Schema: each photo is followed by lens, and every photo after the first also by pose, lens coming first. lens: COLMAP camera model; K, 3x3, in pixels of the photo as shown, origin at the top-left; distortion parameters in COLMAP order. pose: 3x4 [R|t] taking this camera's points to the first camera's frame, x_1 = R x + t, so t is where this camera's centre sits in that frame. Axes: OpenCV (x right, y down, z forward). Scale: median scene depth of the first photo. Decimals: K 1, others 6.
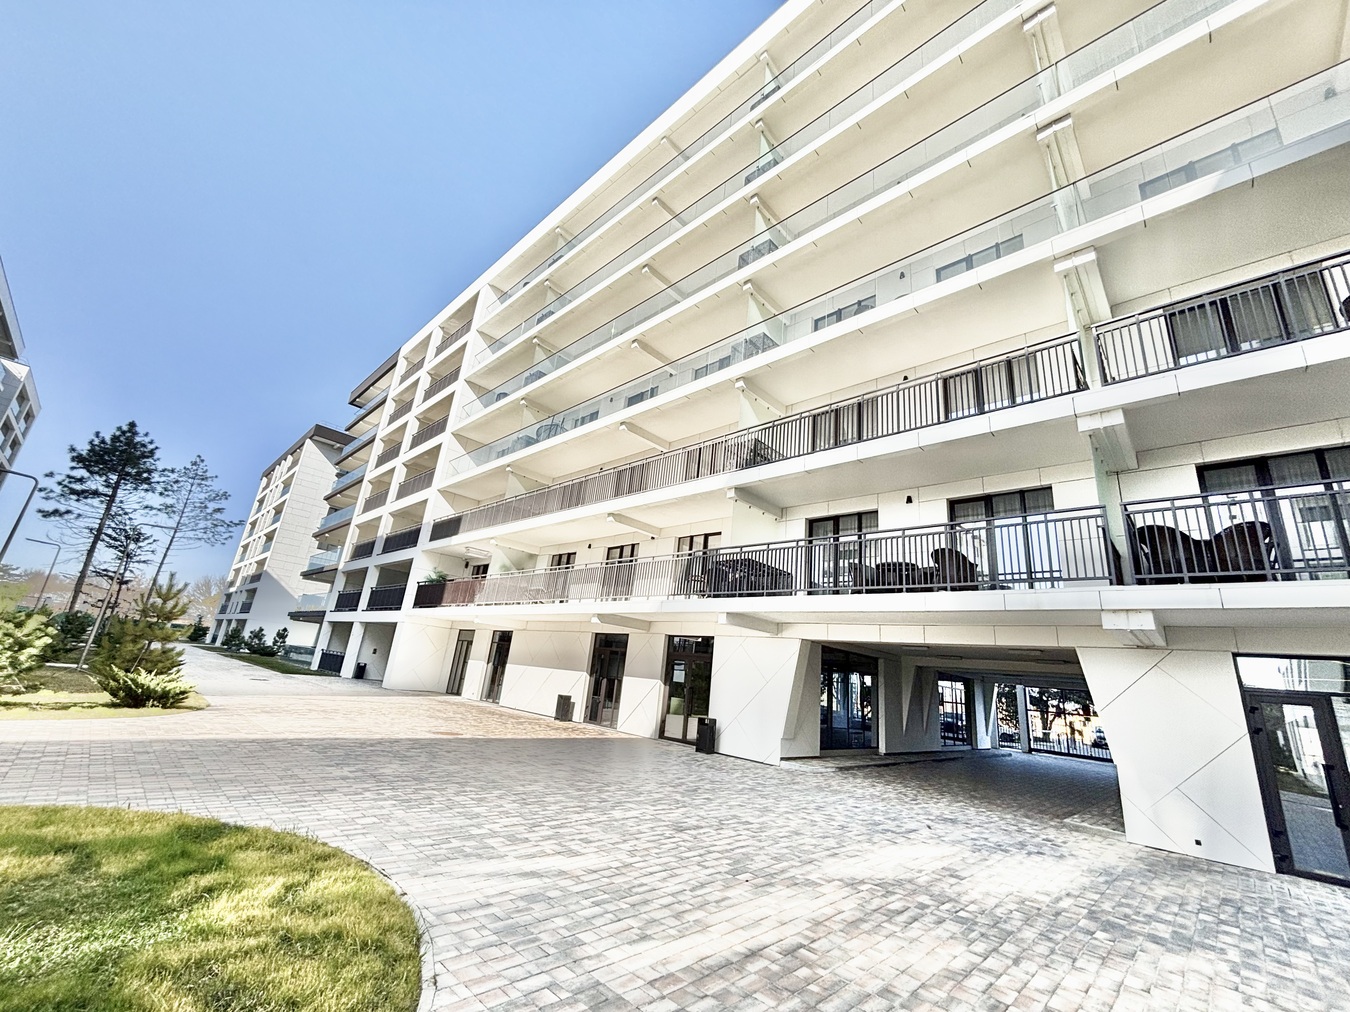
lens RADIAL K [[545.9, 0, 674.8], [0, 545.9, 506.7], [0, 0, 1]] dist [-0.000205, -0.000090]
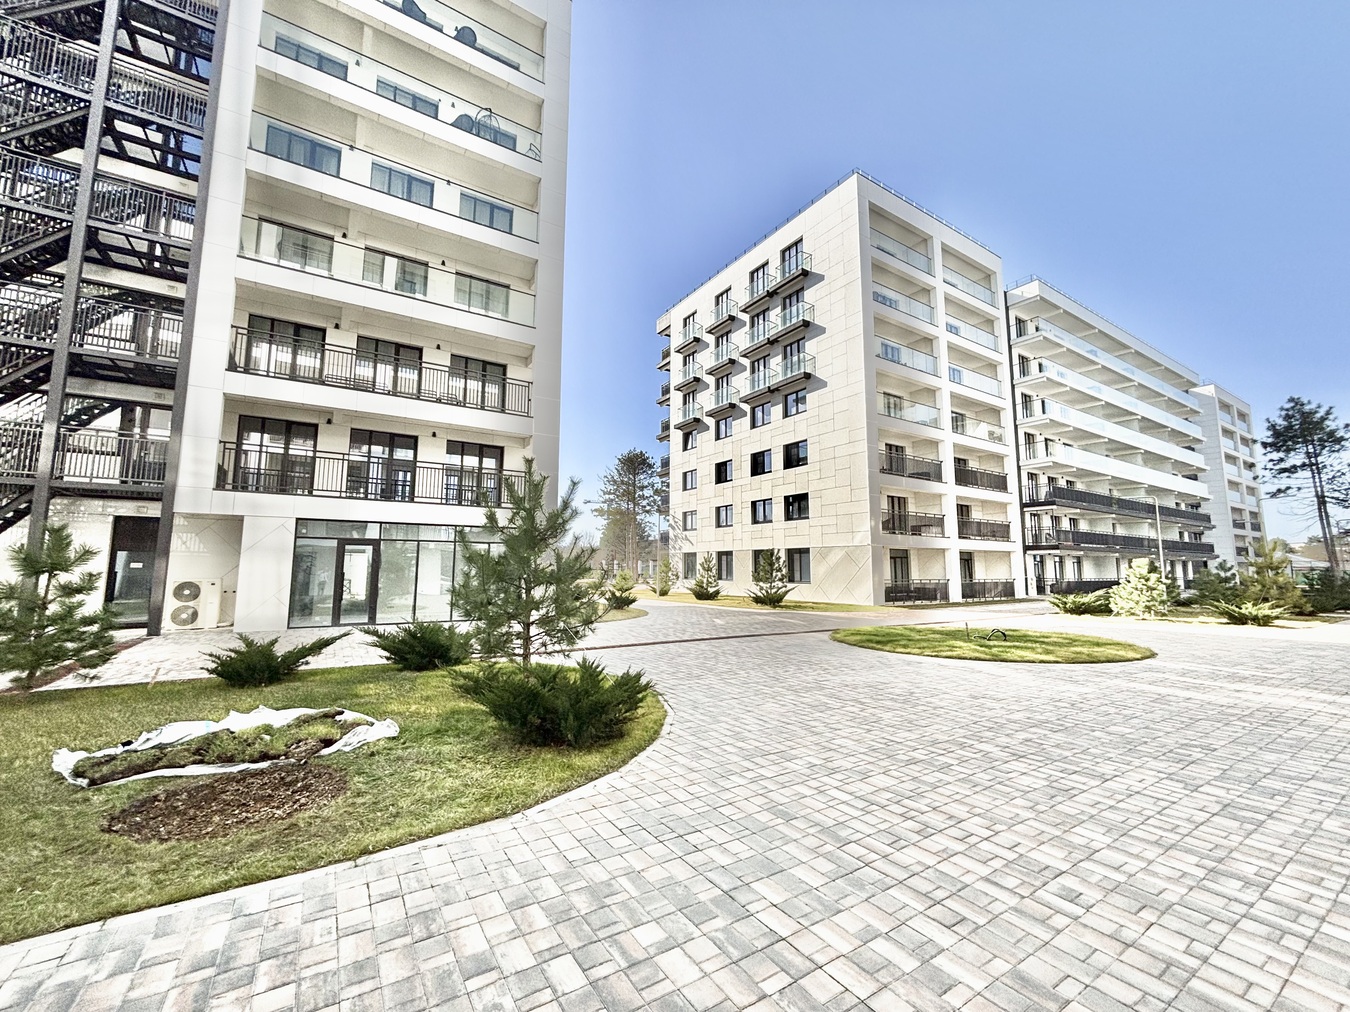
lens RADIAL K [[545.9, 0, 673.4], [0, 545.9, 507.0], [0, 0, 1]] dist [-0.000205, -0.000090]
pose [[-0.229737, -0.215274, -0.949146, 0.279945], [0.271731, 0.922261, -0.274948, 0.010428], [0.934550, -0.321078, -0.153381, -0.055985]]
